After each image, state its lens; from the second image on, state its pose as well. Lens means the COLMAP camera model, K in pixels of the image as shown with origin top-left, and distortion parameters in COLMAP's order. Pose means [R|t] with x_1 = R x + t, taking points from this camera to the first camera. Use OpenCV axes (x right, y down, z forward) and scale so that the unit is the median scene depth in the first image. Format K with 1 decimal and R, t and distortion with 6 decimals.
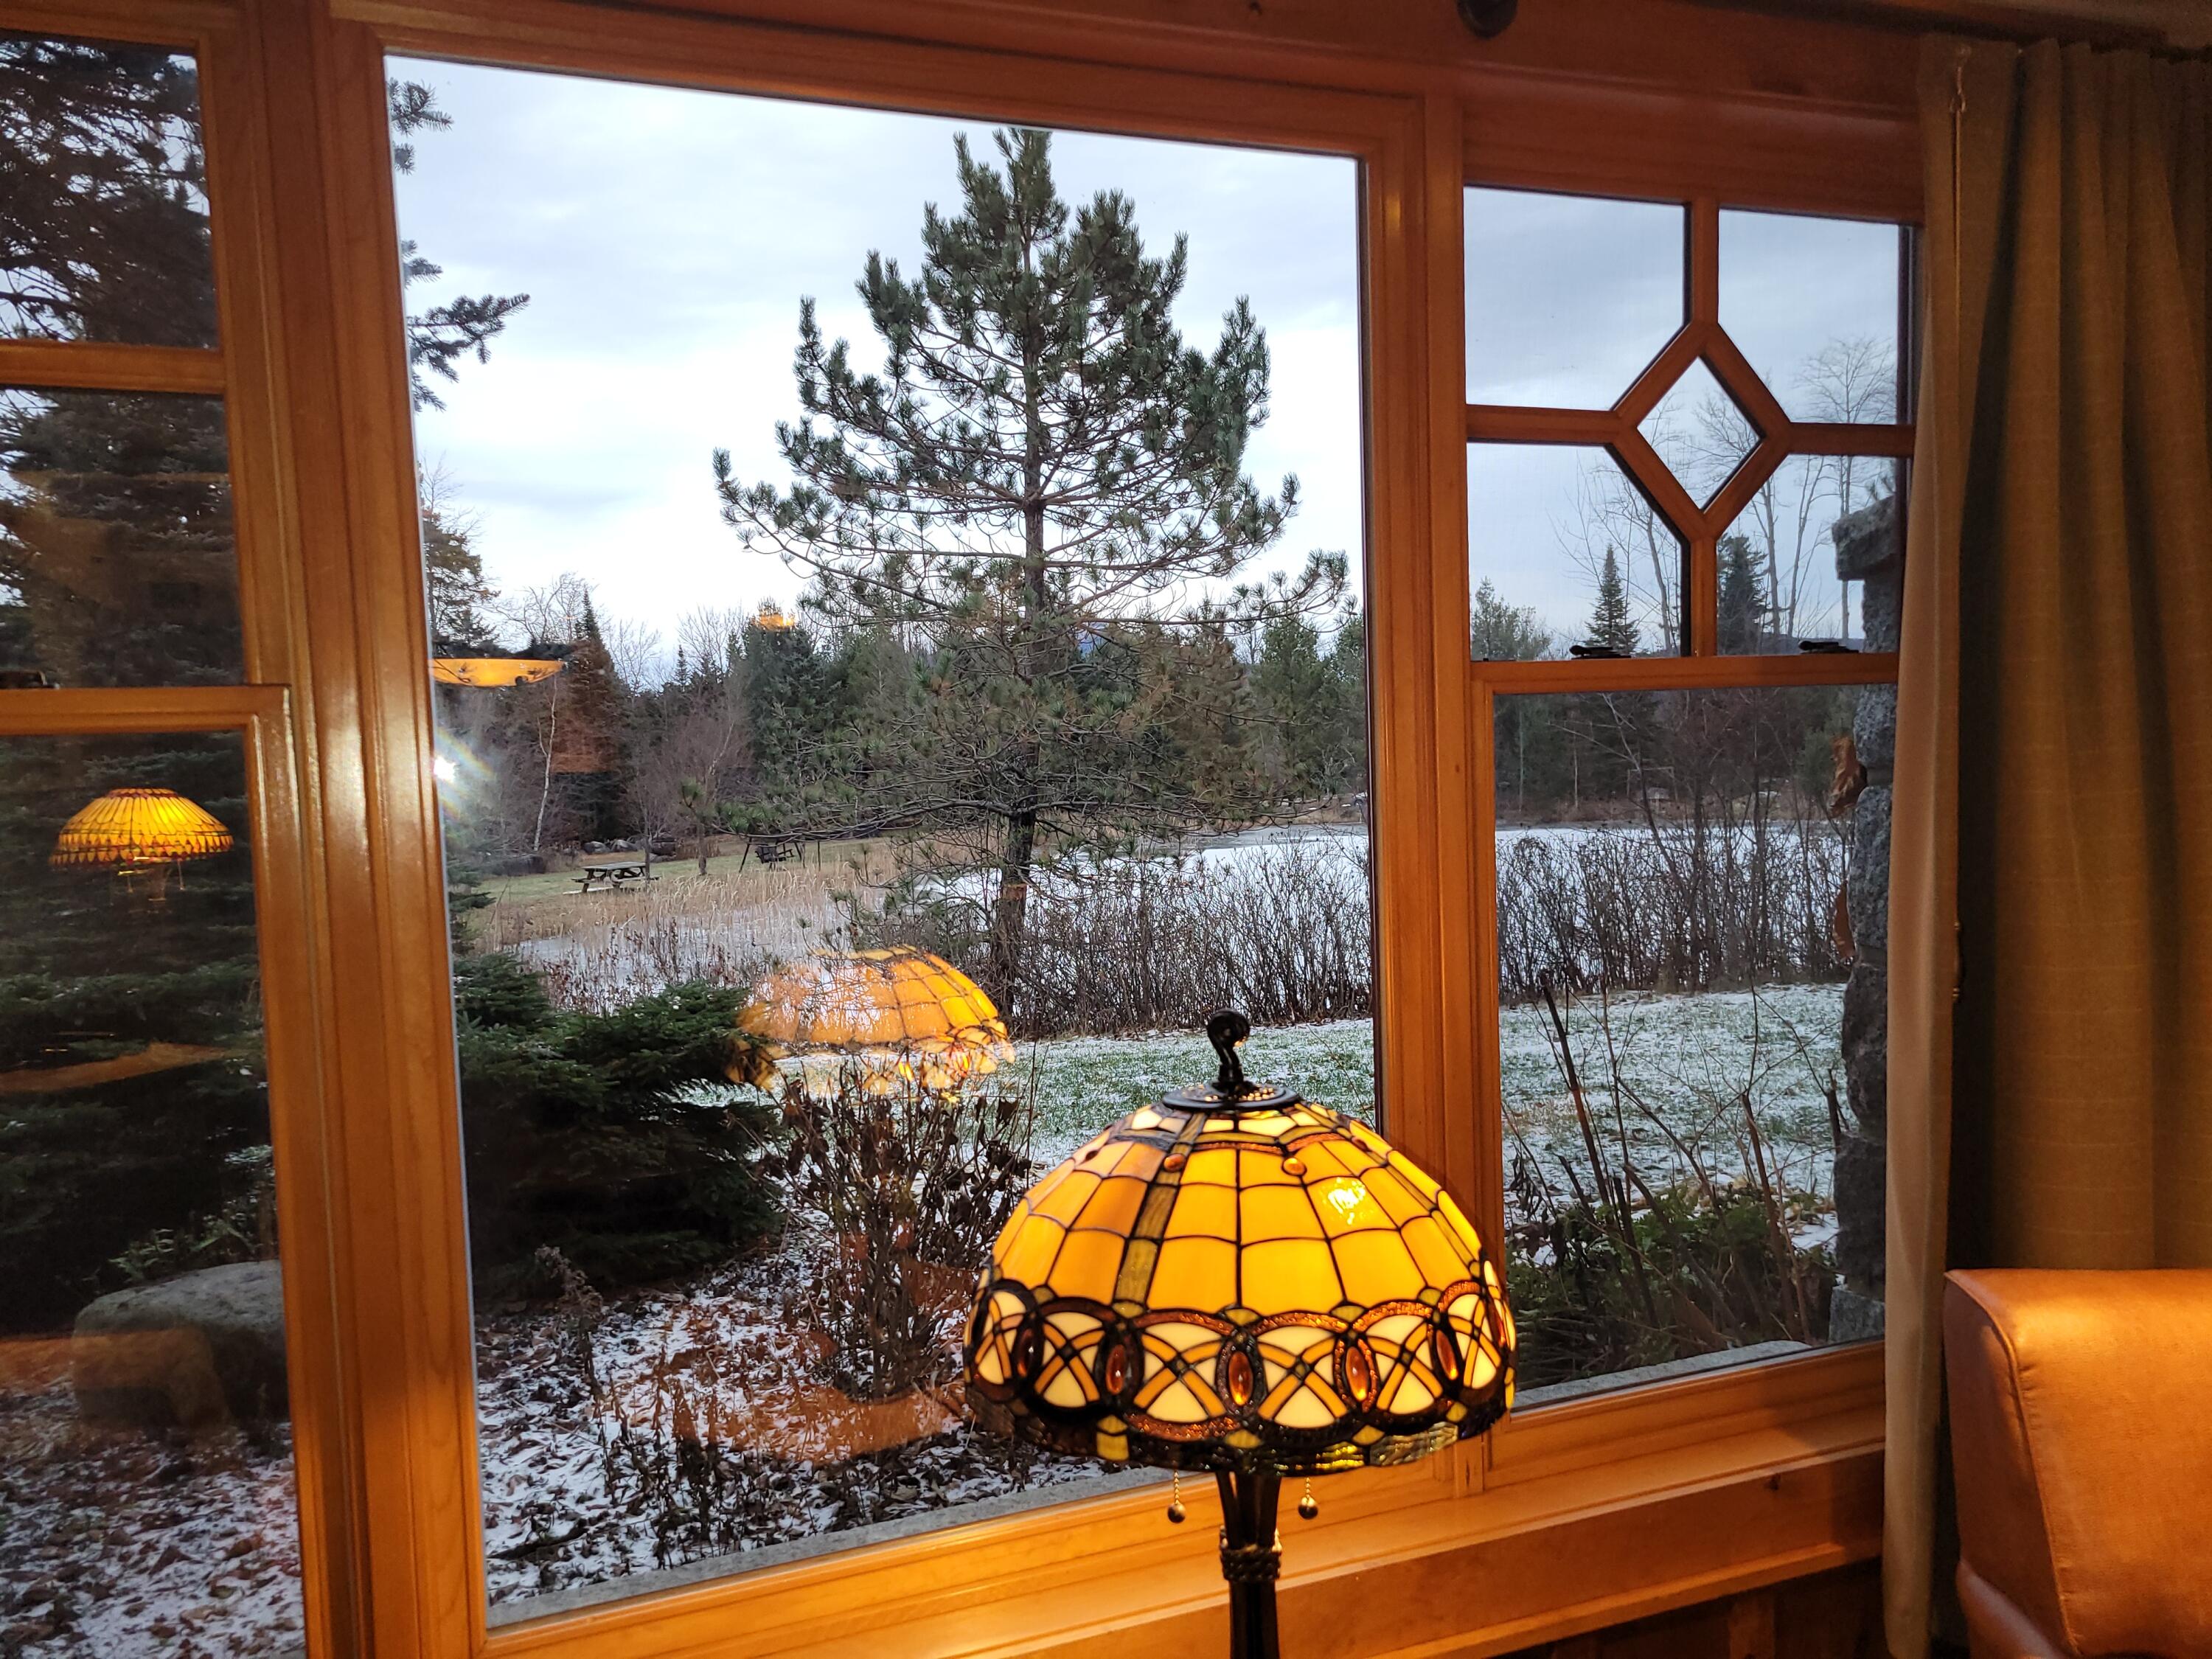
lens RADIAL K [[1679.4, 0, 1112.5], [0, 1679.4, 841.7], [0, 0, 1]] dist [0.054606, -0.037118]
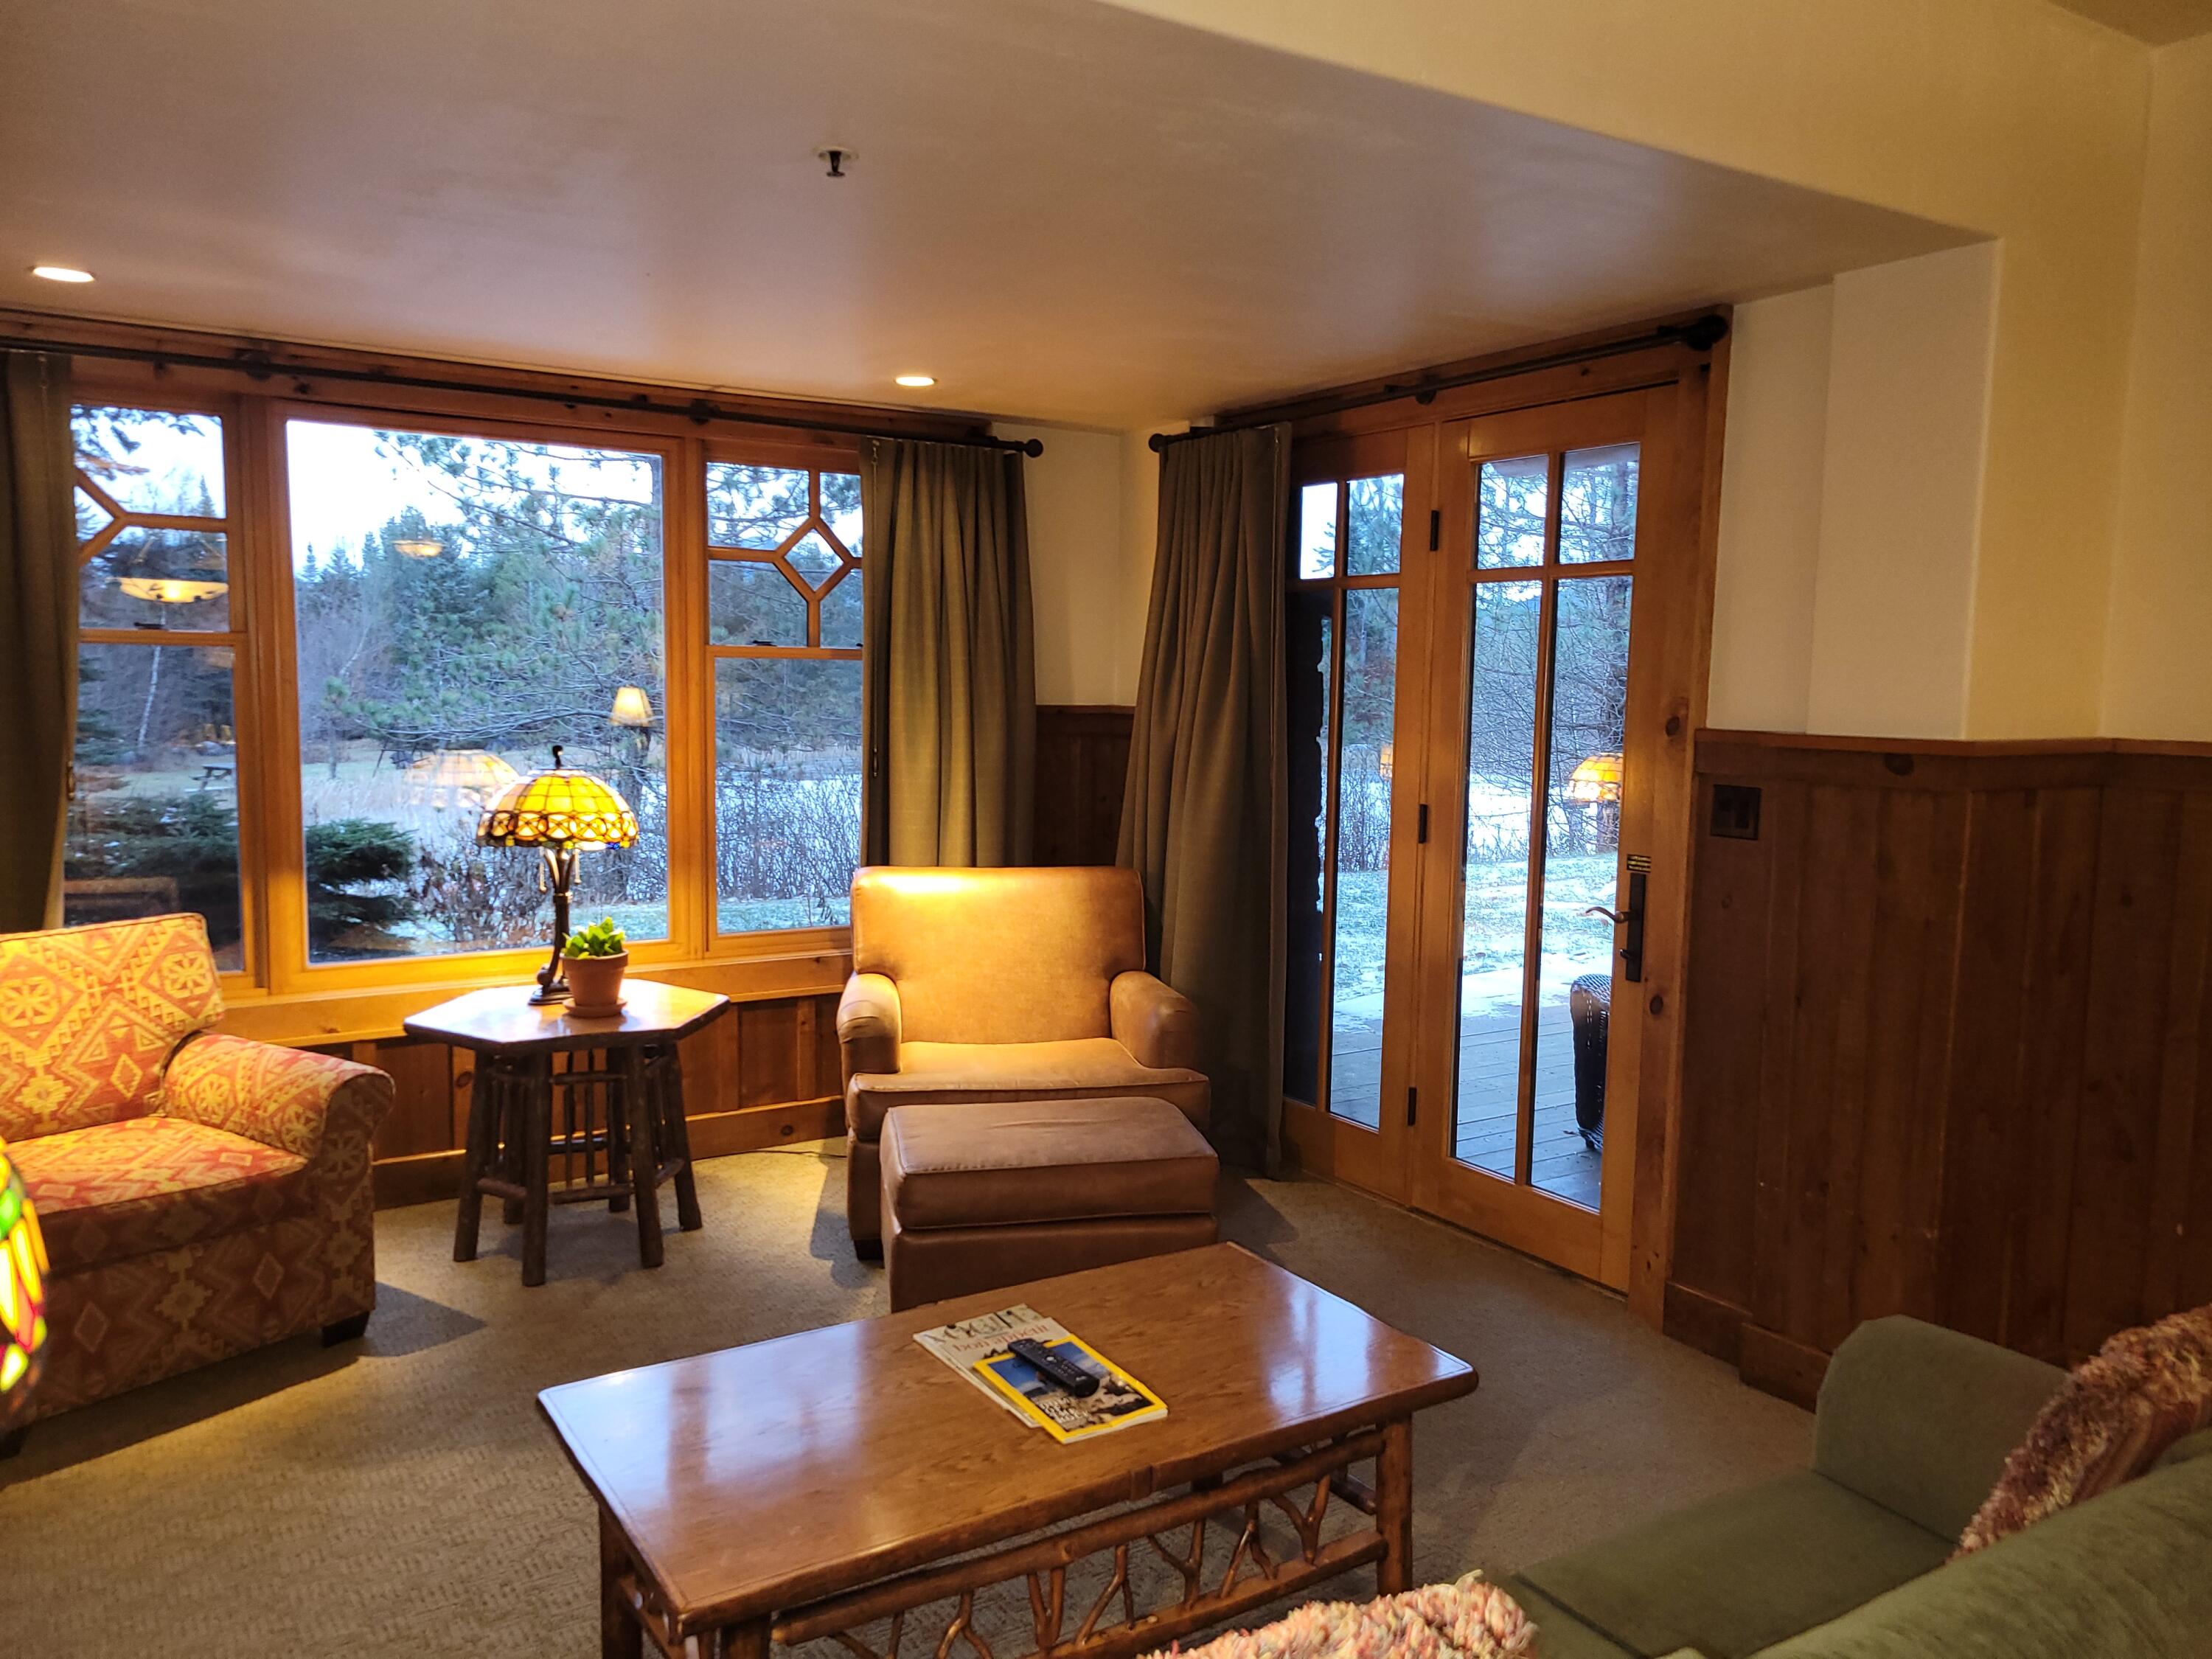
lens RADIAL K [[1648.9, 0, 1106.0], [0, 1648.9, 829.5], [0, 0, 1]] dist [0.040417, -0.005322]
pose [[0.979557, 0.034072, 0.198258, 0.038296], [-0.040659, 0.998745, 0.029250, 0.009712], [-0.197013, -0.036713, 0.979713, -0.198228]]
